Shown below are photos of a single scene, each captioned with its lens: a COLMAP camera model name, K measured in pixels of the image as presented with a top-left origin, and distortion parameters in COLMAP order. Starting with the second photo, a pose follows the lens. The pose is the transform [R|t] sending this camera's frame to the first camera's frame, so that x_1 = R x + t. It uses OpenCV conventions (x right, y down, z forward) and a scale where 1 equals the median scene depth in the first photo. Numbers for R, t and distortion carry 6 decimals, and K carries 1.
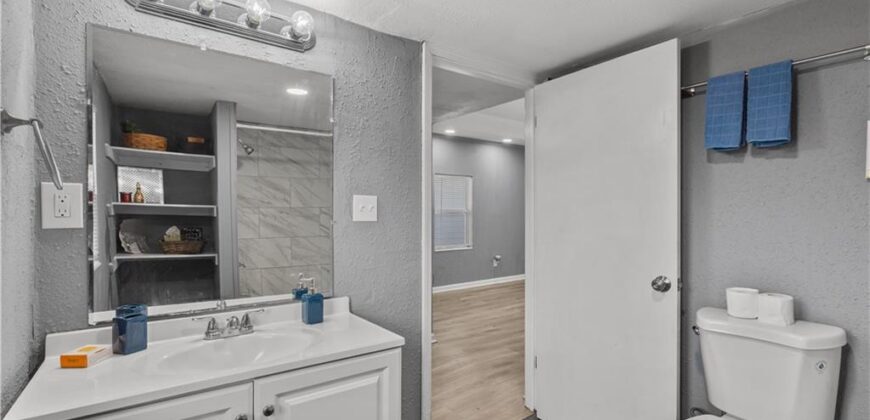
lens RADIAL K [[396.1, 0, 433.5], [0, 396.1, 212.4], [0, 0, 1]] dist [-0.000014, 0.000009]
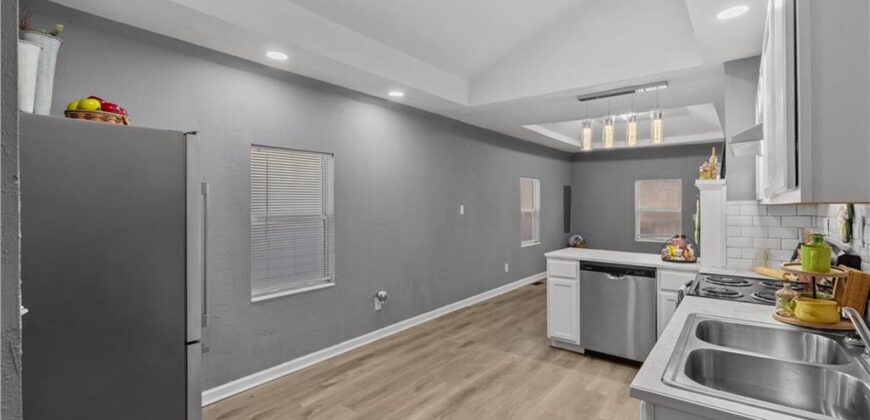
lens RADIAL K [[396.1, 0, 434.8], [0, 396.1, 207.6], [0, 0, 1]] dist [-0.000014, 0.000009]
pose [[0.962327, -0.008896, 0.271748, 0.082078], [0.010246, 0.999941, -0.003549, -0.012967], [-0.271700, 0.006199, 0.962362, 0.426870]]
